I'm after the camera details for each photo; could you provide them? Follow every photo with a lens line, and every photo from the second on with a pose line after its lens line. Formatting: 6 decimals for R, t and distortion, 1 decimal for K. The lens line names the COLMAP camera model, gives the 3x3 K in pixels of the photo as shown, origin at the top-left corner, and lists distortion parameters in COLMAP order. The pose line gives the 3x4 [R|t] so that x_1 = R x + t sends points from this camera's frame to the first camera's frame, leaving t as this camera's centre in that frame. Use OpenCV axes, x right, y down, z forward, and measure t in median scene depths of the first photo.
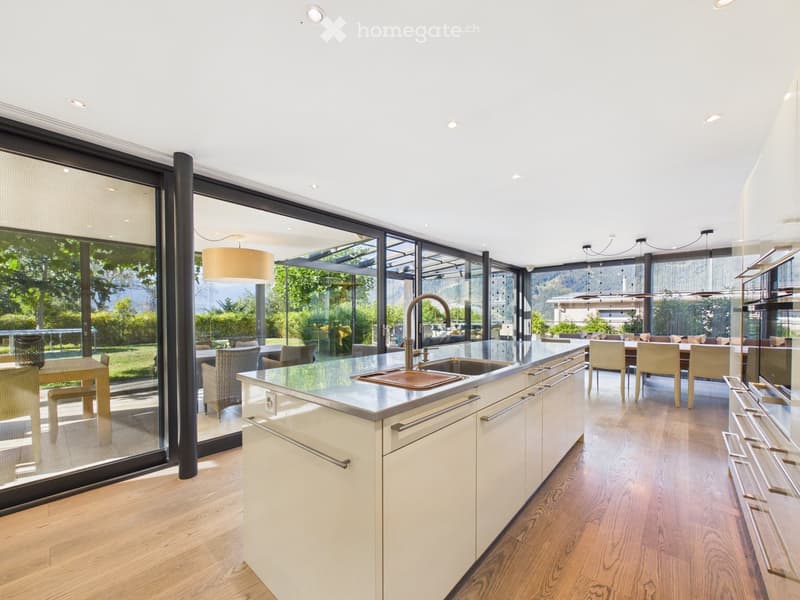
lens RADIAL K [[319.9, 0, 403.2], [0, 319.9, 324.8], [0, 0, 1]] dist [0.001536, 0.000039]
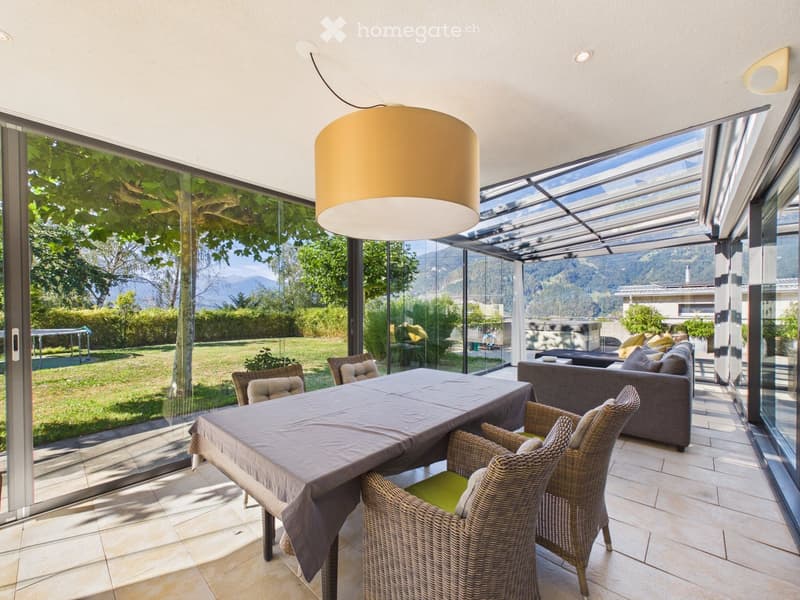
lens RADIAL K [[321.2, 0, 401.4], [0, 321.2, 314.9], [0, 0, 1]] dist [0.001468, -0.000036]
pose [[0.999900, -0.001873, -0.014028, -0.150918], [0.001610, 0.999824, -0.018702, -0.005146], [0.014061, 0.018678, 0.999727, 0.182252]]
